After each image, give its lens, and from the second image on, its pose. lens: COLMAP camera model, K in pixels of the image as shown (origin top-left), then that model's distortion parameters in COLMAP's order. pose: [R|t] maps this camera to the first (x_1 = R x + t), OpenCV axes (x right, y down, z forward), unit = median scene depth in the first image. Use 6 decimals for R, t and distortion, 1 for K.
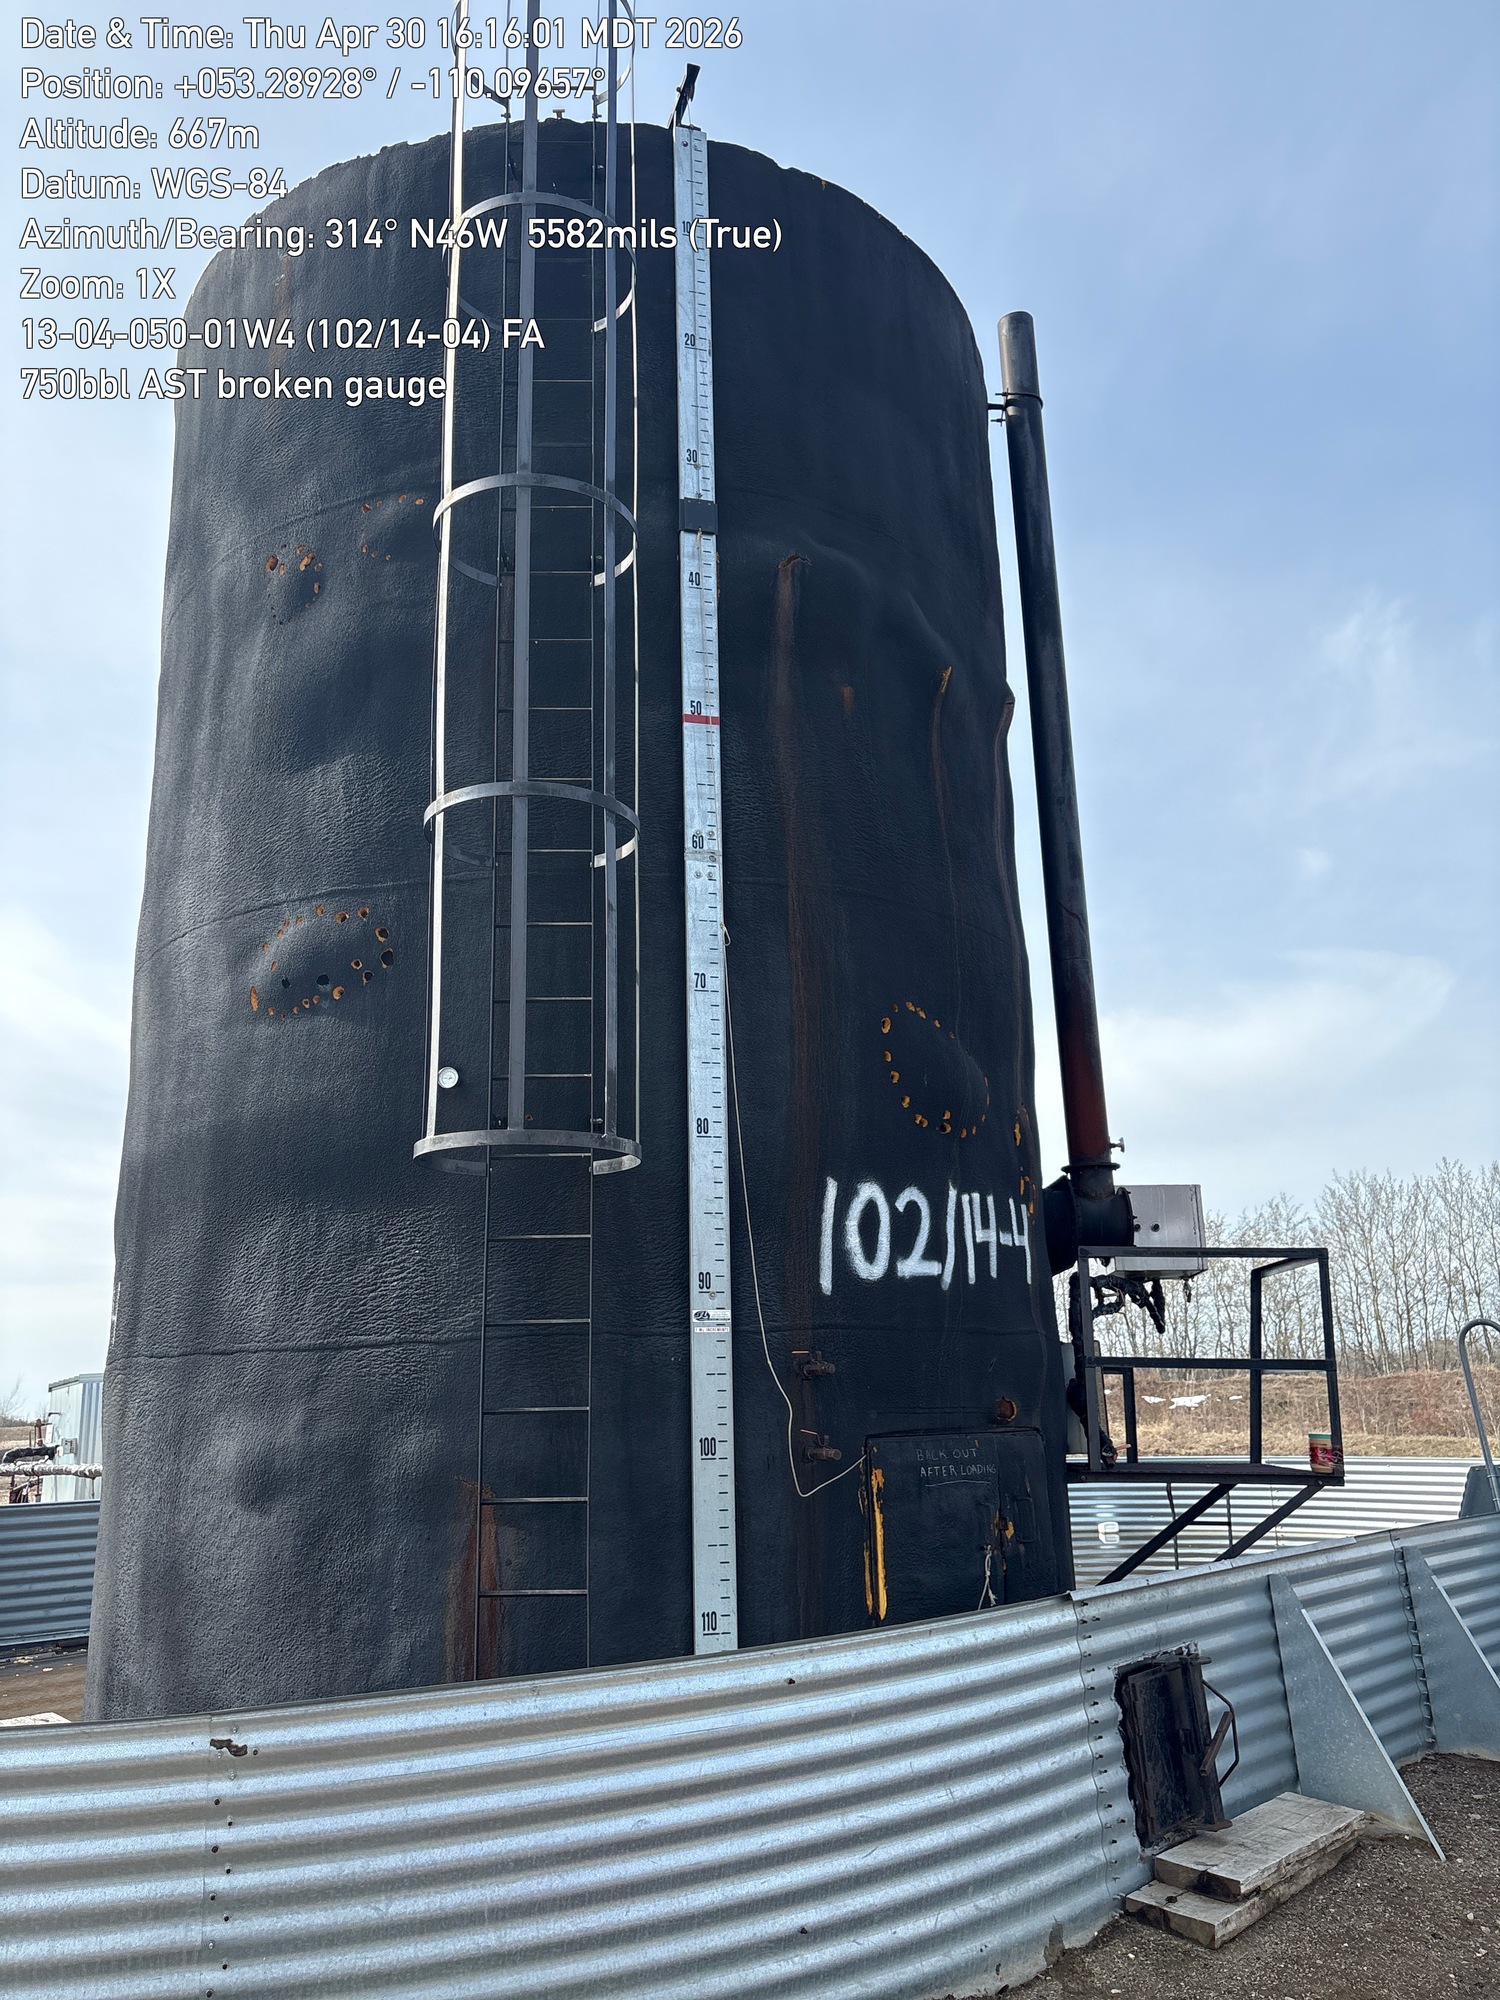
lens RADIAL K [[1495.6, 0, 750.0], [0, 1495.6, 1000.0], [0, 0, 1]] dist [0.144380, -0.214617]
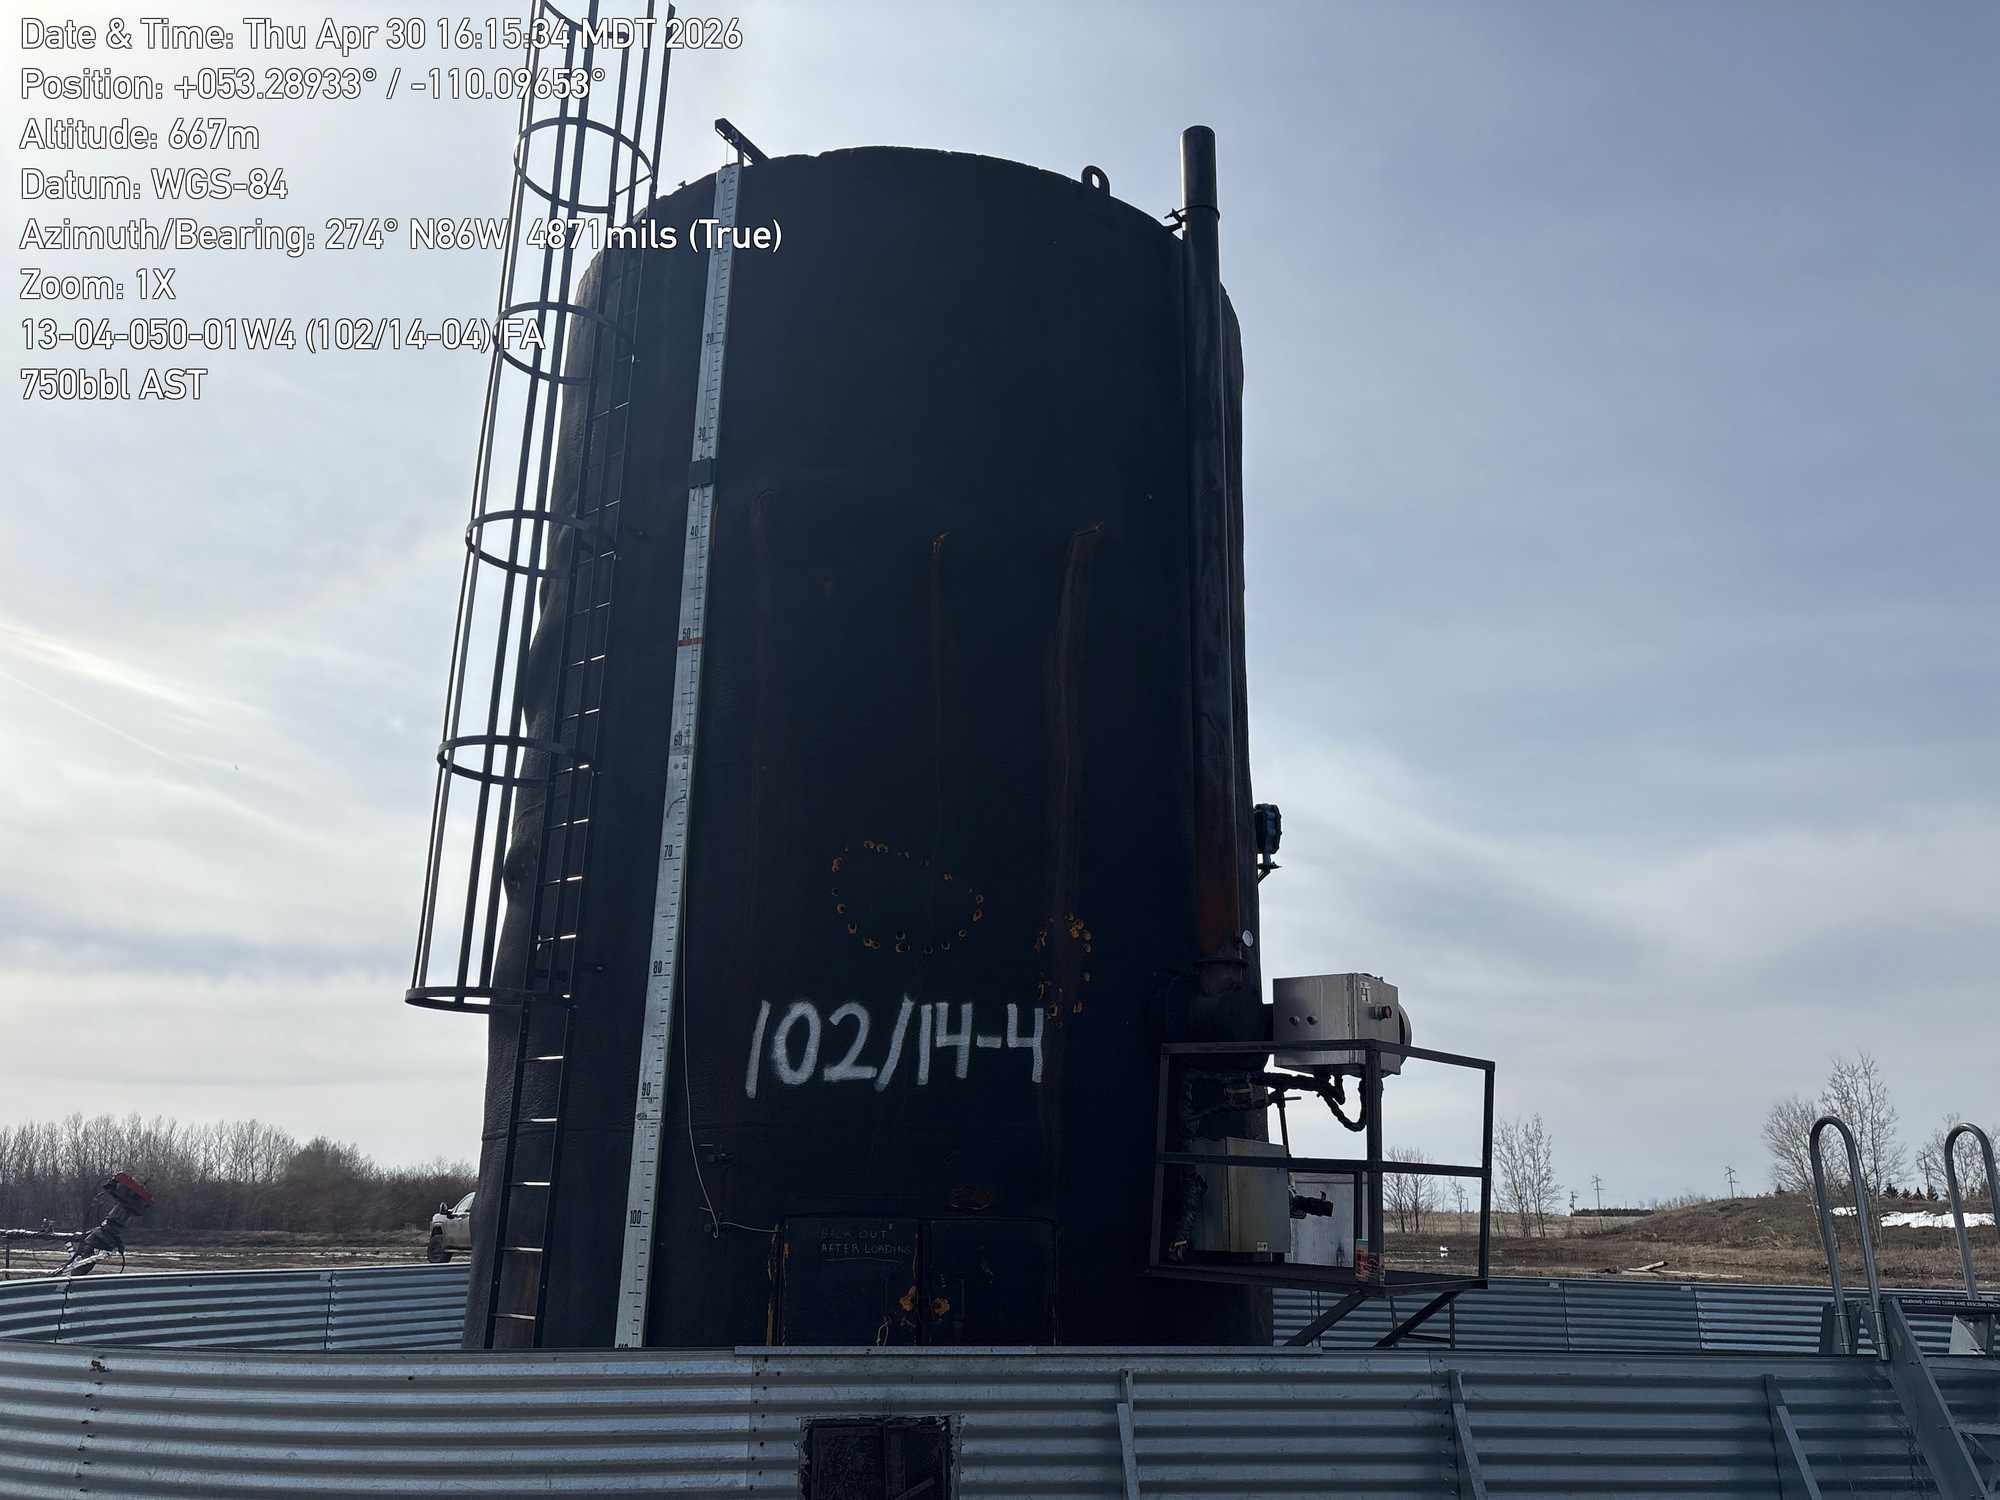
lens RADIAL K [[1509.9, 0, 1000.0], [0, 1509.9, 750.0], [0, 0, 1]] dist [0.087221, -0.084207]
pose [[0.766322, -0.149146, -0.624904, 0.977371], [0.134246, 0.988382, -0.071271, 0.031004], [0.628274, -0.029274, 0.777441, 0.170886]]
